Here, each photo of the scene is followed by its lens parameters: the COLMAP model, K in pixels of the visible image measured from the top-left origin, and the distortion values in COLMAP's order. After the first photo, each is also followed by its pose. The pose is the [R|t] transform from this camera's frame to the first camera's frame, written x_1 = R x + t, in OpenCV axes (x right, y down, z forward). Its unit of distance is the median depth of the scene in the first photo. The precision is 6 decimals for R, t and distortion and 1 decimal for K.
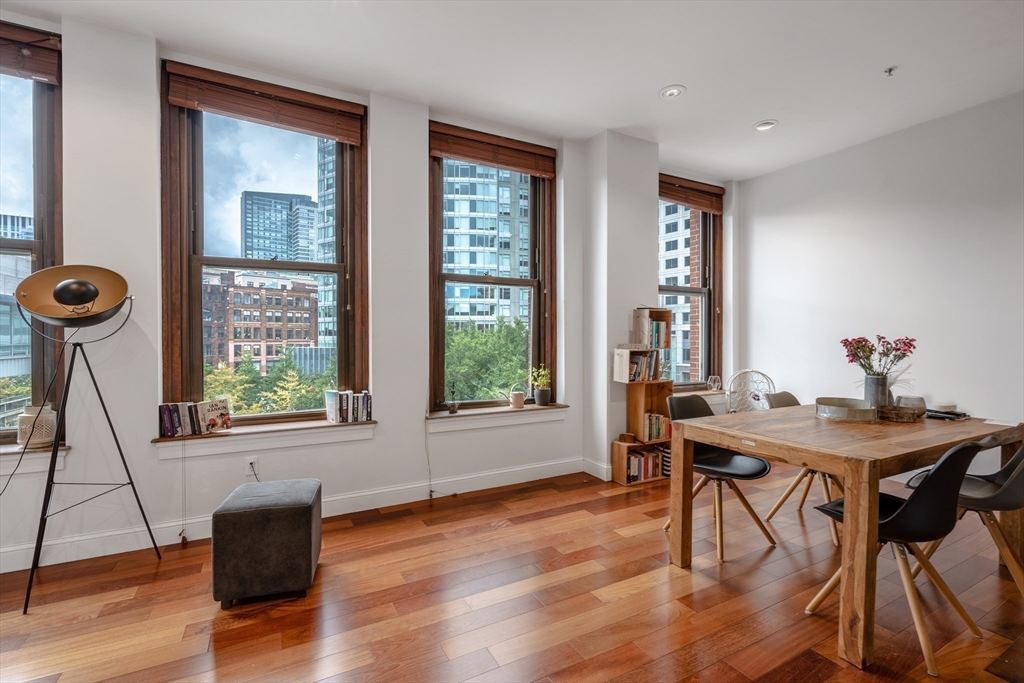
lens RADIAL K [[461.3, 0, 509.8], [0, 461.3, 342.9], [0, 0, 1]] dist [-0.003200, 0.000628]
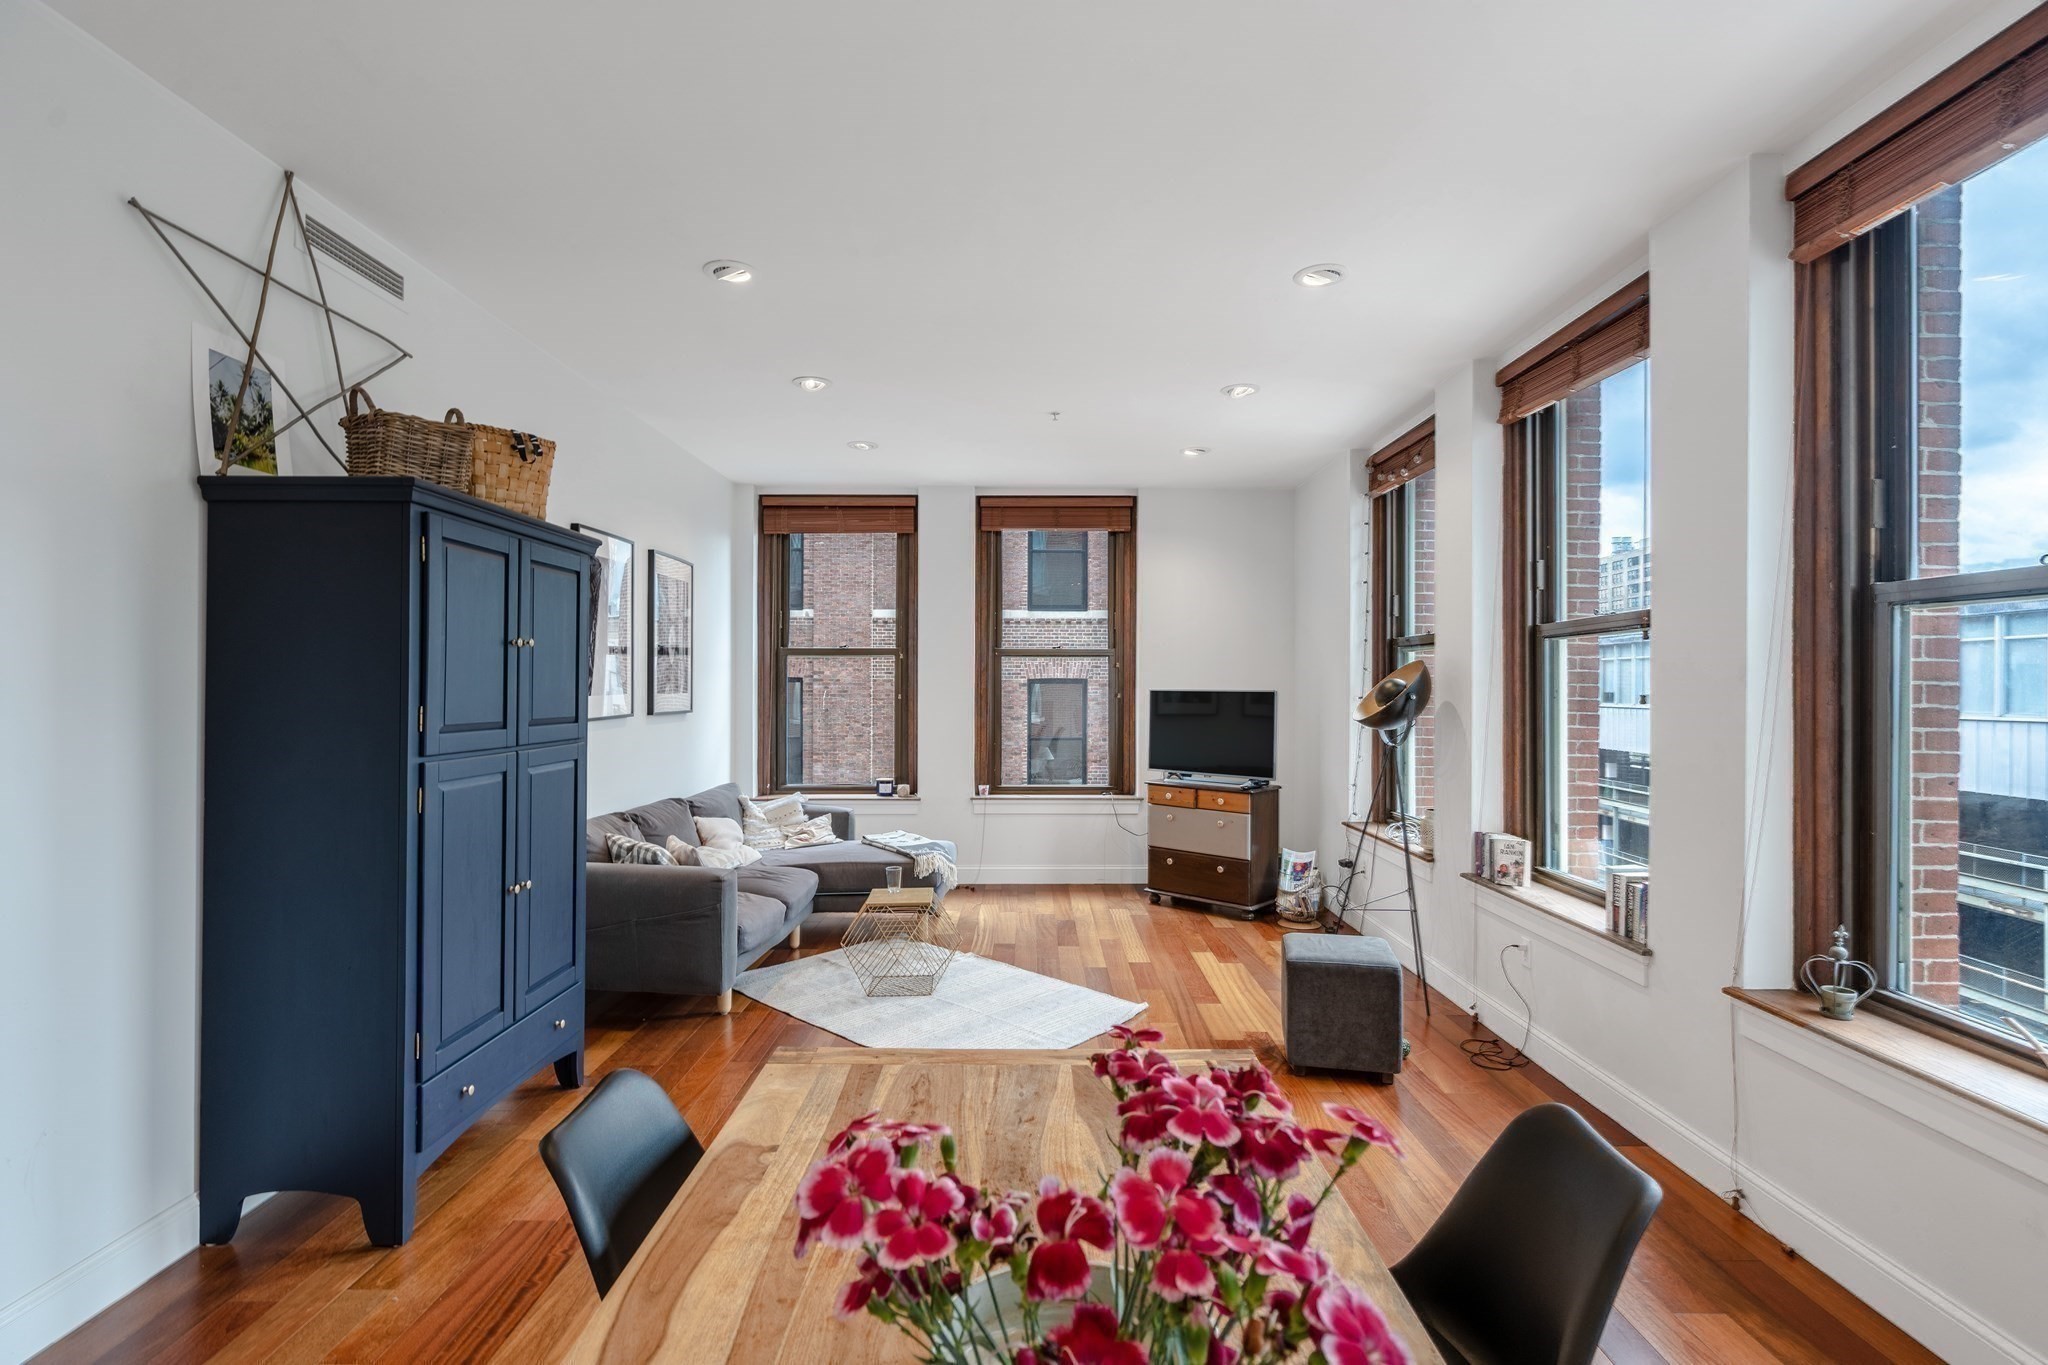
lens RADIAL K [[948.5, 0, 1019.8], [0, 948.5, 683.9], [0, 0, 1]] dist [-0.000993, 0.000686]
pose [[-0.478927, -0.003564, -0.877847, 0.570151], [-0.011342, 0.999933, 0.002128, -0.060672], [0.877781, 0.010975, -0.478936, 0.623508]]
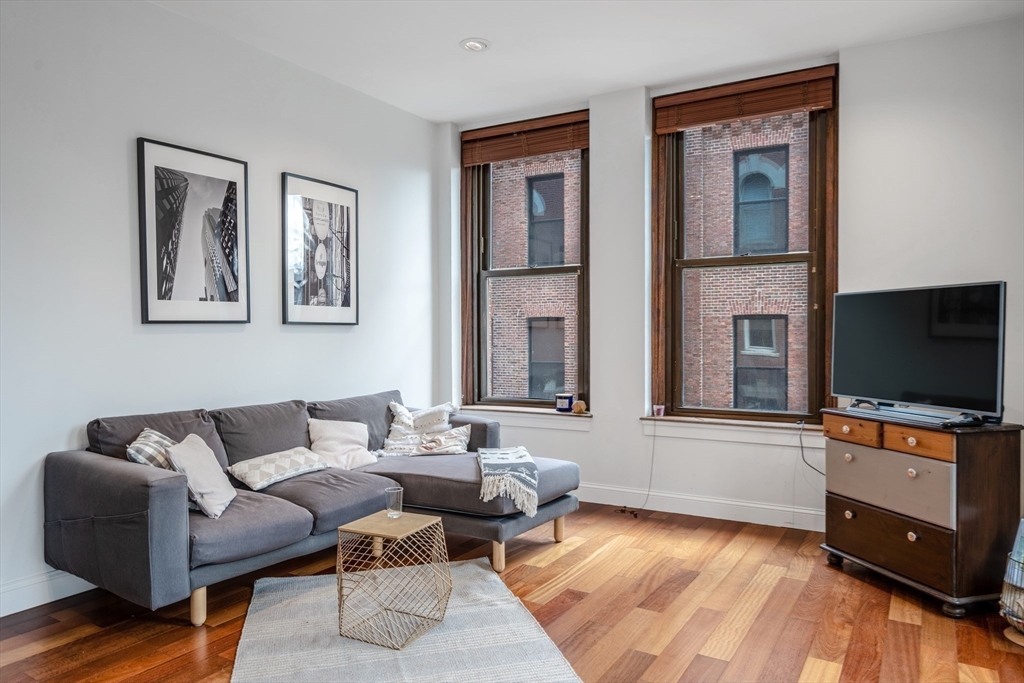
lens RADIAL K [[687.8, 0, 511.8], [0, 687.8, 341.8], [0, 0, 1]] dist [0.005695, 0.000556]
pose [[-0.859692, 0.008182, -0.510747, -0.017599], [-0.002406, 0.999796, 0.020067, -0.010620], [0.510806, 0.018480, -0.859497, 0.621873]]
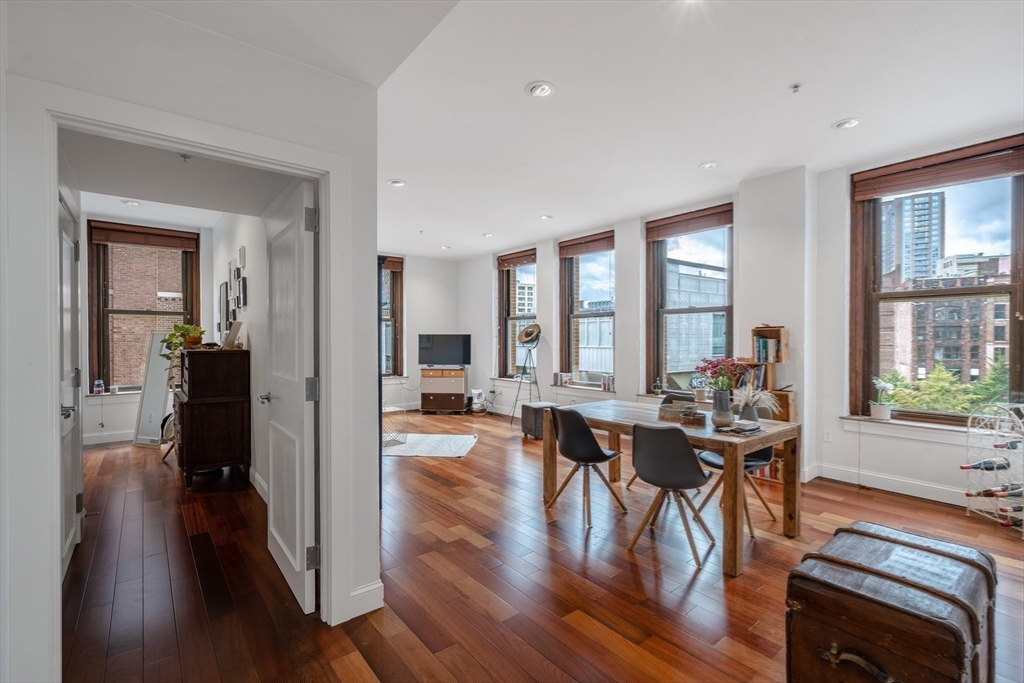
lens RADIAL K [[461.3, 0, 509.8], [0, 461.3, 342.9], [0, 0, 1]] dist [-0.003200, 0.000628]
pose [[0.178319, 0.007621, -0.983943, 1.067613], [-0.008598, 0.999944, 0.006187, -0.031063], [0.983935, 0.007357, 0.178375, 0.147640]]
